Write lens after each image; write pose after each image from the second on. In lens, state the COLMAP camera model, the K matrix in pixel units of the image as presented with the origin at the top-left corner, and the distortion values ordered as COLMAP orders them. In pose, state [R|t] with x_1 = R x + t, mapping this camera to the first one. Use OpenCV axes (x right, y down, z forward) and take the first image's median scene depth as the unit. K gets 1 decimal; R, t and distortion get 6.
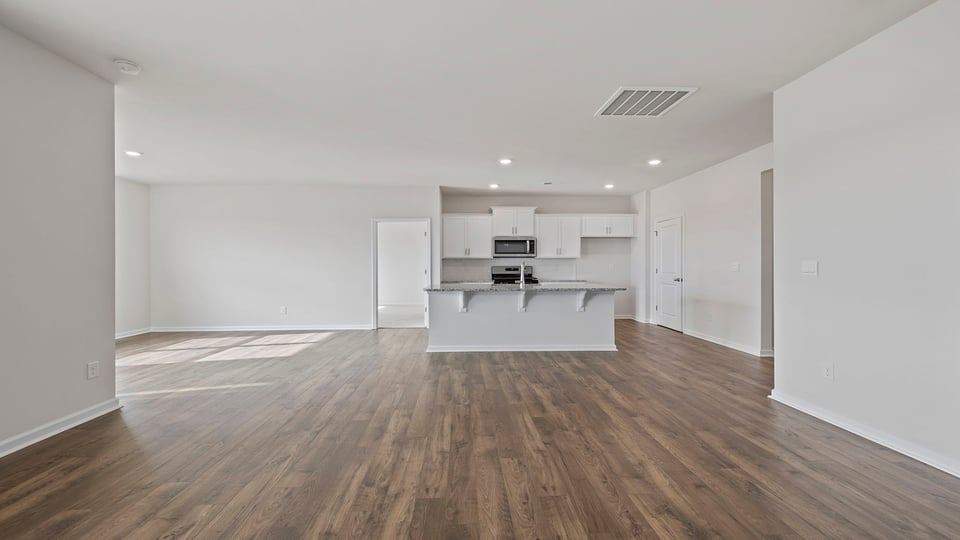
lens RADIAL K [[410.5, 0, 481.5], [0, 410.5, 267.0], [0, 0, 1]] dist [-0.002079, -0.000206]
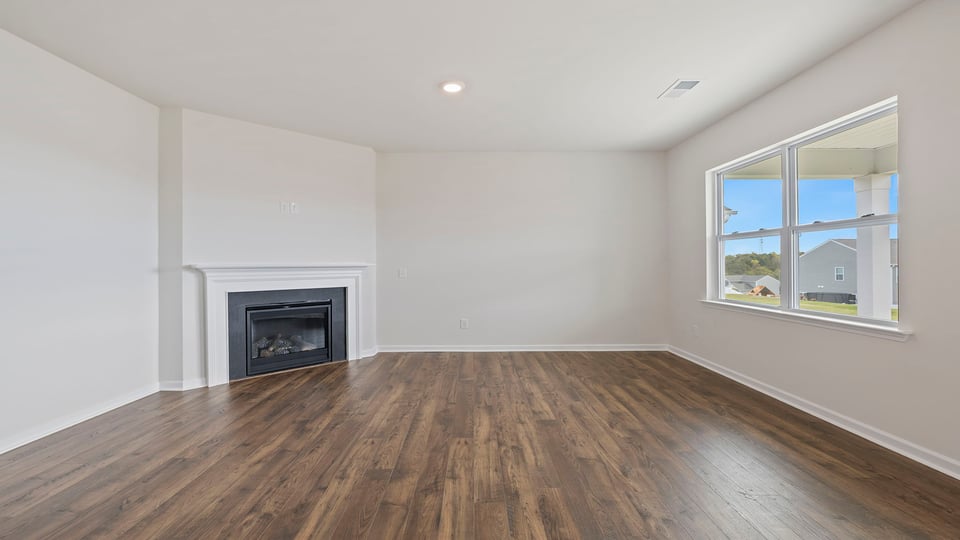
lens RADIAL K [[410.5, 0, 473.4], [0, 410.5, 268.4], [0, 0, 1]] dist [-0.002079, -0.000206]
pose [[-0.998682, 0.006461, 0.050922, -0.207190], [0.006748, 0.999962, 0.005460, 0.002386], [-0.050885, 0.005796, -0.998688, 2.101168]]
